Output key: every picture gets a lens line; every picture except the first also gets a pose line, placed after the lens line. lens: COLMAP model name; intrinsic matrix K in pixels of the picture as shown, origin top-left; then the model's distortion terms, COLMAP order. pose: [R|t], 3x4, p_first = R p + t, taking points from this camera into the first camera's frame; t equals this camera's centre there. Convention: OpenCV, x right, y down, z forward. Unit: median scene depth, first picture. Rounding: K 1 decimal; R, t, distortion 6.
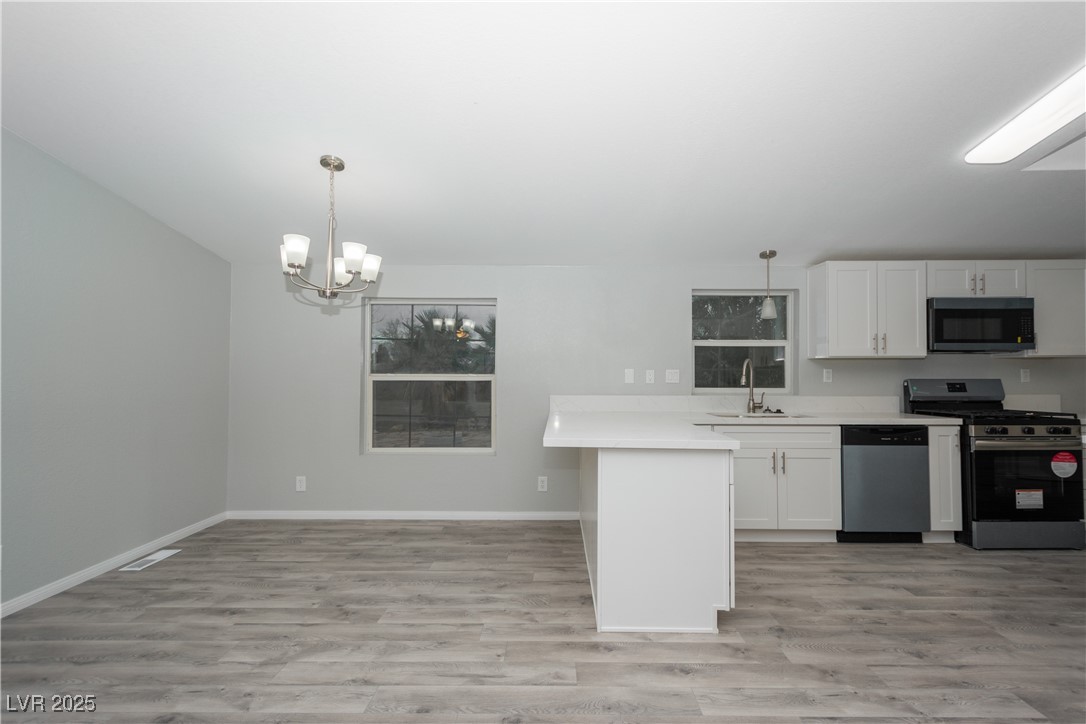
lens RADIAL K [[490.3, 0, 551.0], [0, 490.3, 363.5], [0, 0, 1]] dist [0.004951, -0.000224]
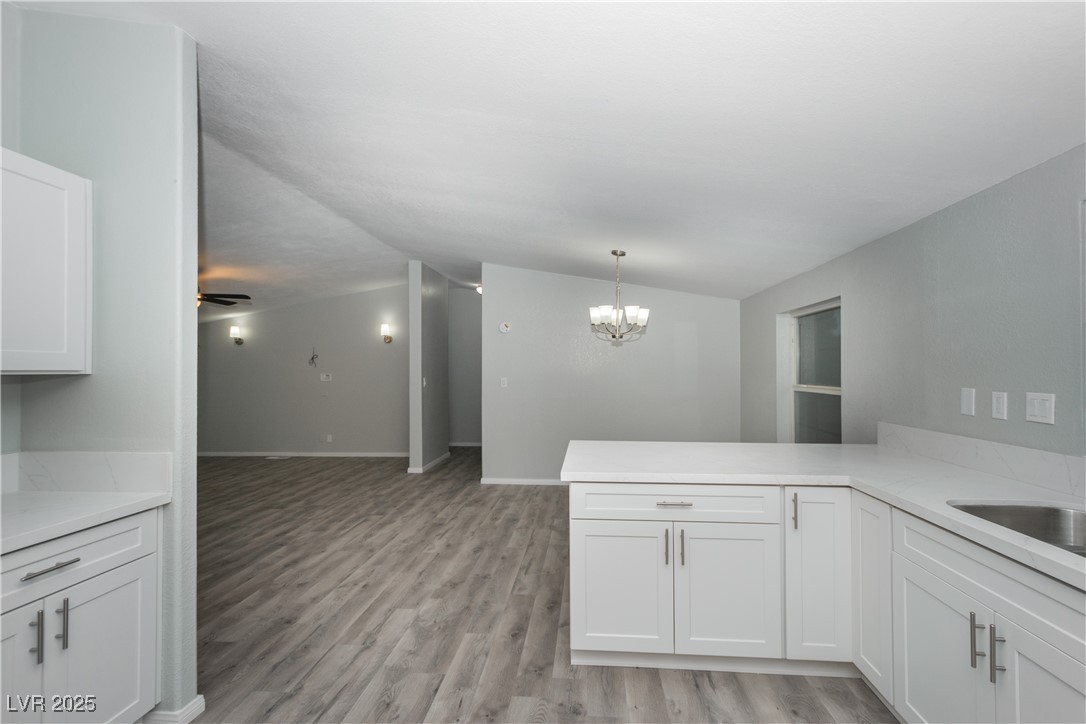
lens RADIAL K [[485.6, 0, 551.8], [0, 485.6, 364.7], [0, 0, 1]] dist [0.007497, -0.000134]
pose [[-0.069600, -0.012704, -0.997494, 0.827059], [0.025352, 0.999573, -0.014499, -0.021450], [0.997253, -0.026298, -0.069248, 0.656317]]
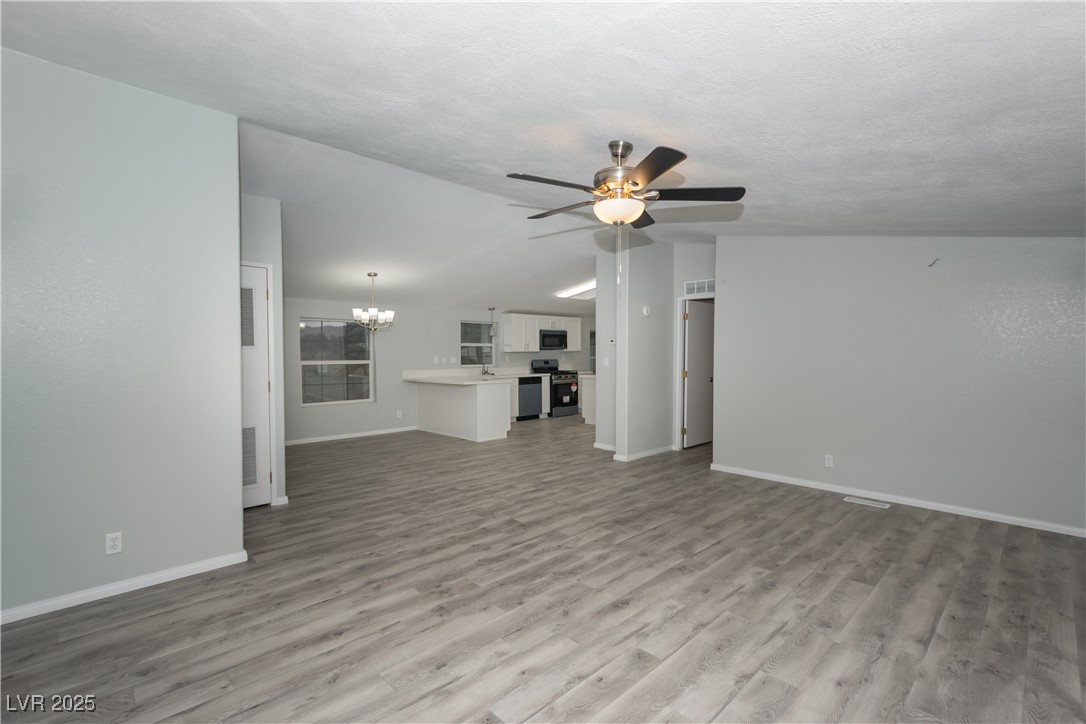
lens RADIAL K [[494.1, 0, 555.6], [0, 494.1, 356.0], [0, 0, 1]] dist [0.012247, 0.000188]
pose [[0.700404, -0.009141, 0.713688, -1.141907], [-0.011006, 0.999661, 0.023605, -0.055357], [-0.713662, -0.024388, 0.700065, -0.988955]]
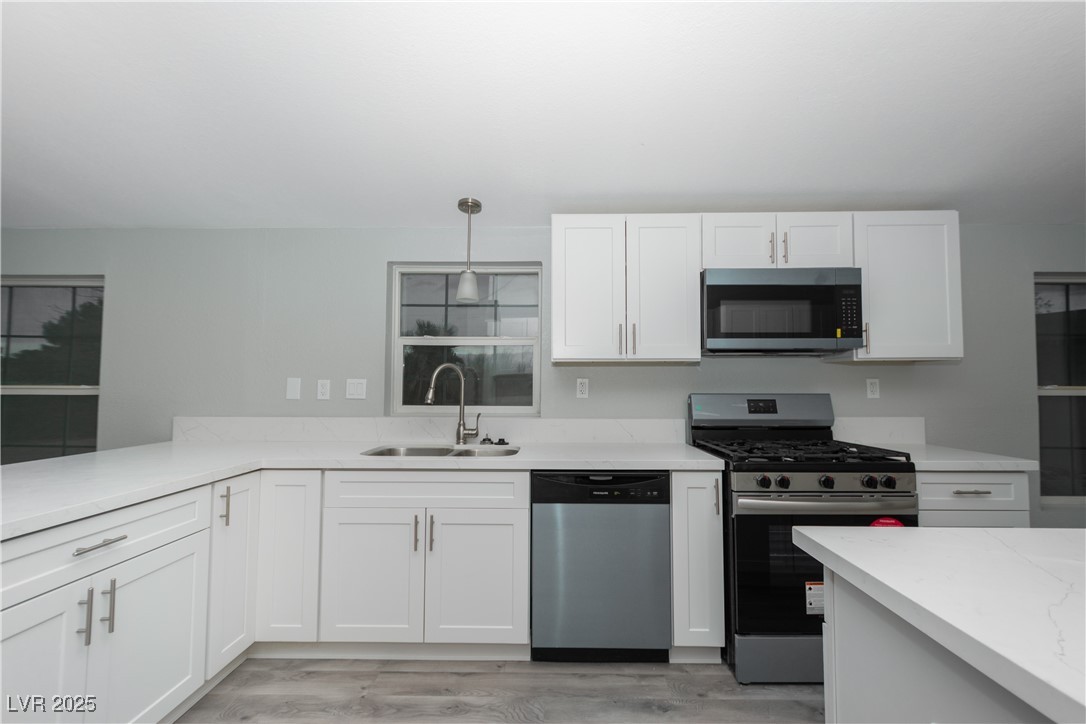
lens RADIAL K [[494.1, 0, 555.6], [0, 494.1, 356.0], [0, 0, 1]] dist [0.012247, 0.000188]
pose [[0.999948, 0.000472, -0.010180, 0.599318], [-0.000810, 0.999447, -0.033241, 0.003357], [0.010159, 0.033248, 0.999396, 0.358426]]
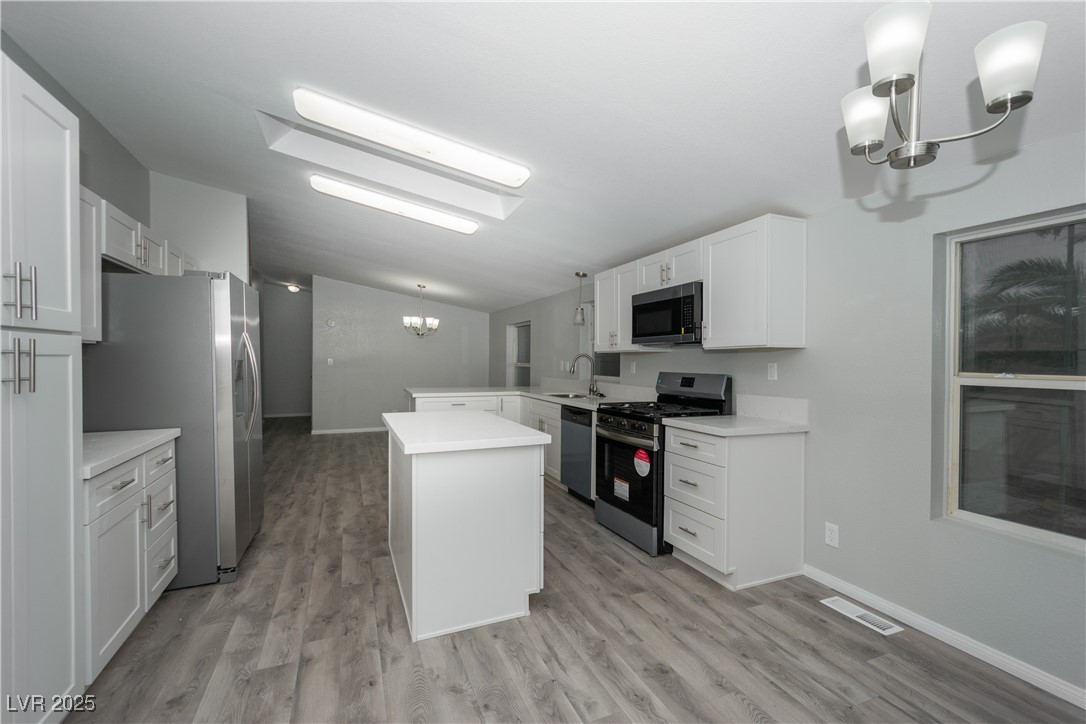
lens RADIAL K [[477.1, 0, 554.4], [0, 477.1, 364.5], [0, 0, 1]] dist [0.007433, -0.000281]
pose [[0.408227, 0.011405, -0.912809, 1.686564], [0.013636, 0.999734, 0.018589, -0.006039], [0.912778, -0.020036, 0.407963, 0.433470]]
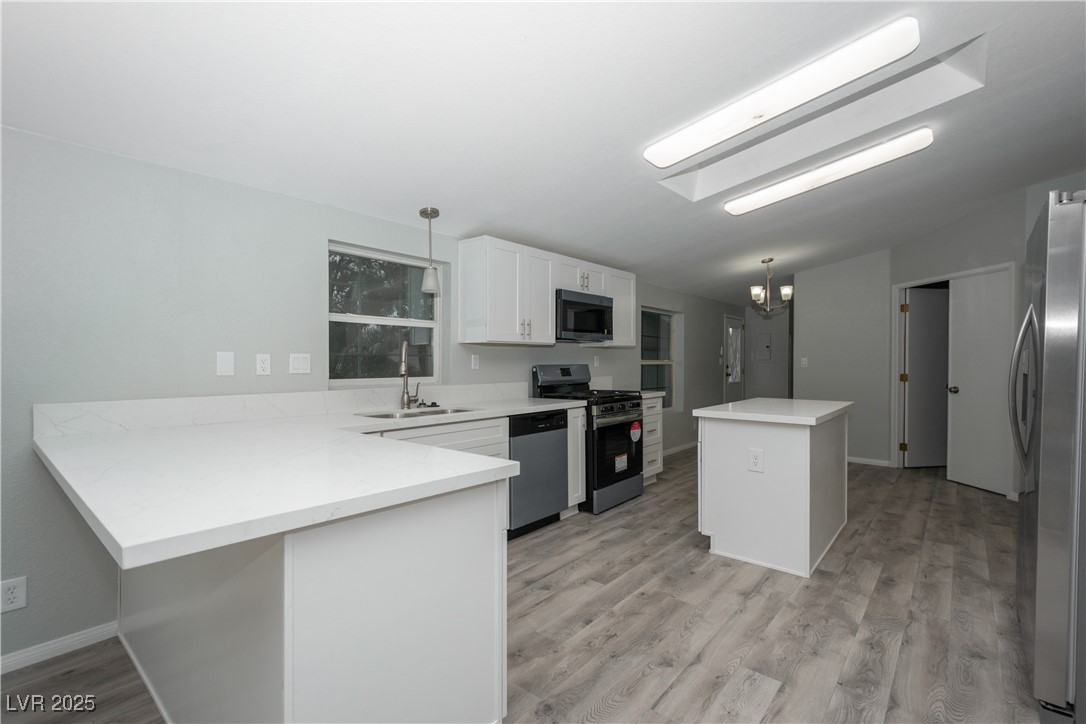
lens RADIAL K [[485.6, 0, 551.8], [0, 485.6, 364.7], [0, 0, 1]] dist [0.007497, -0.000134]
pose [[0.637537, -0.007473, 0.770383, -0.053702], [-0.013841, 0.999680, 0.021151, 0.009316], [-0.770295, -0.024147, 0.637230, 0.346413]]
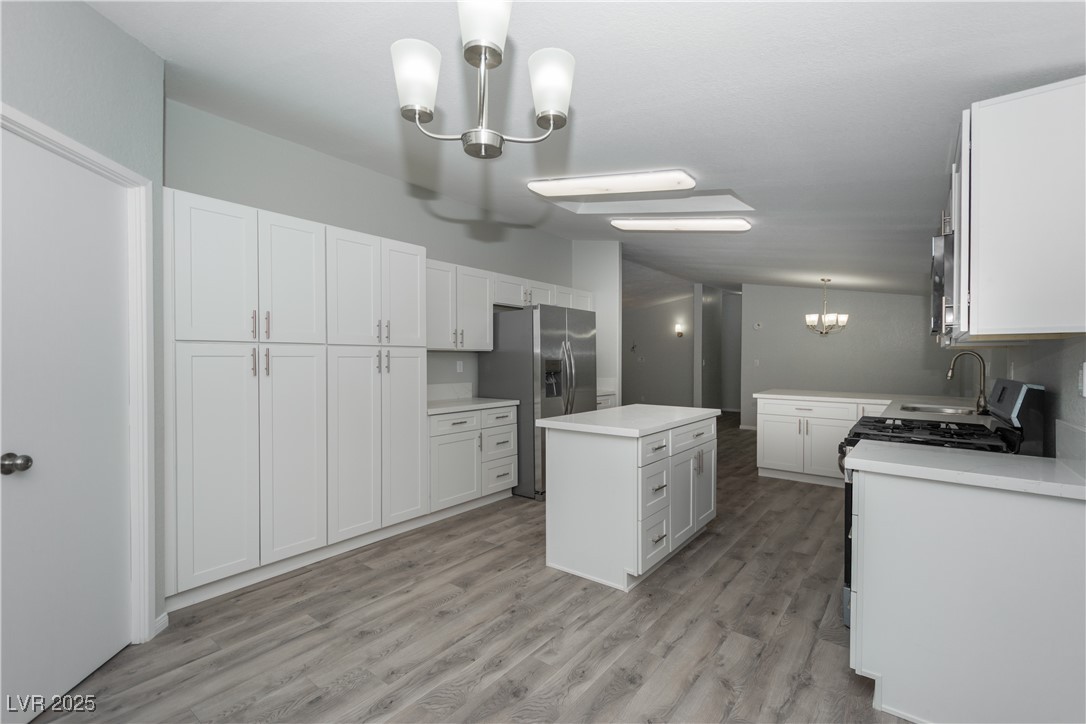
lens RADIAL K [[477.1, 0, 554.4], [0, 477.1, 364.5], [0, 0, 1]] dist [0.007433, -0.000281]
pose [[-0.600517, 0.006418, -0.799586, 1.711529], [0.012707, 0.999918, -0.001517, 0.008212], [0.799511, -0.011072, -0.600550, 0.999326]]
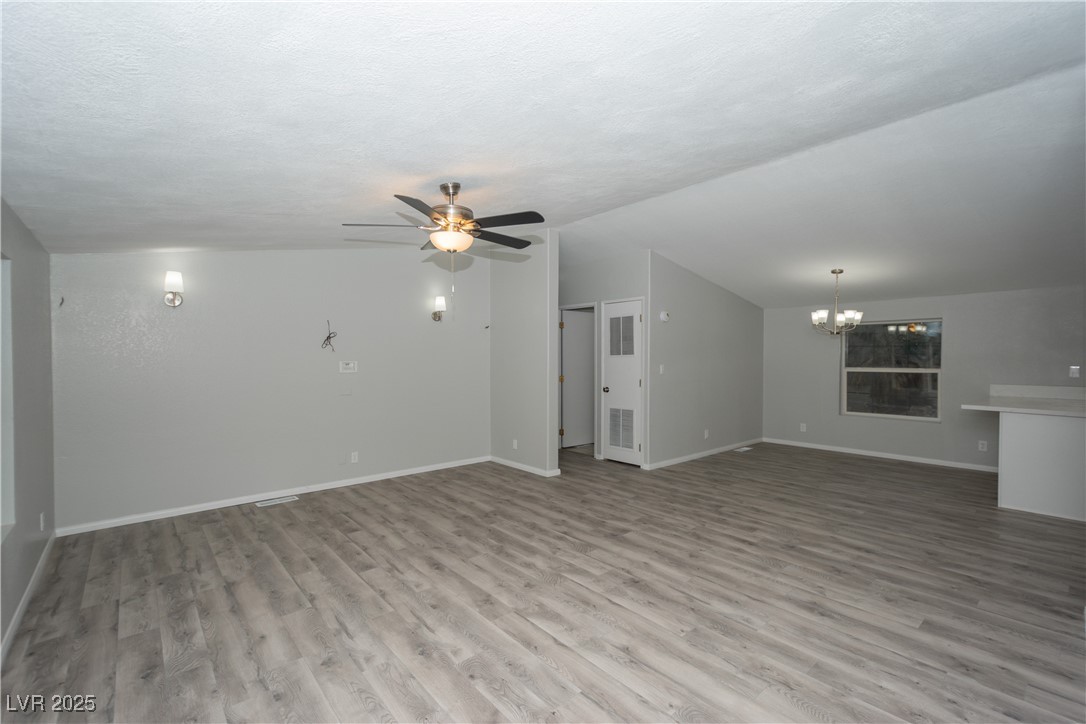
lens RADIAL K [[477.1, 0, 554.4], [0, 477.1, 364.5], [0, 0, 1]] dist [0.007433, -0.000281]
pose [[0.669432, 0.007292, -0.742838, 0.208135], [0.016812, 0.999547, 0.024962, -0.054528], [0.742683, -0.029199, 0.669006, -0.962574]]
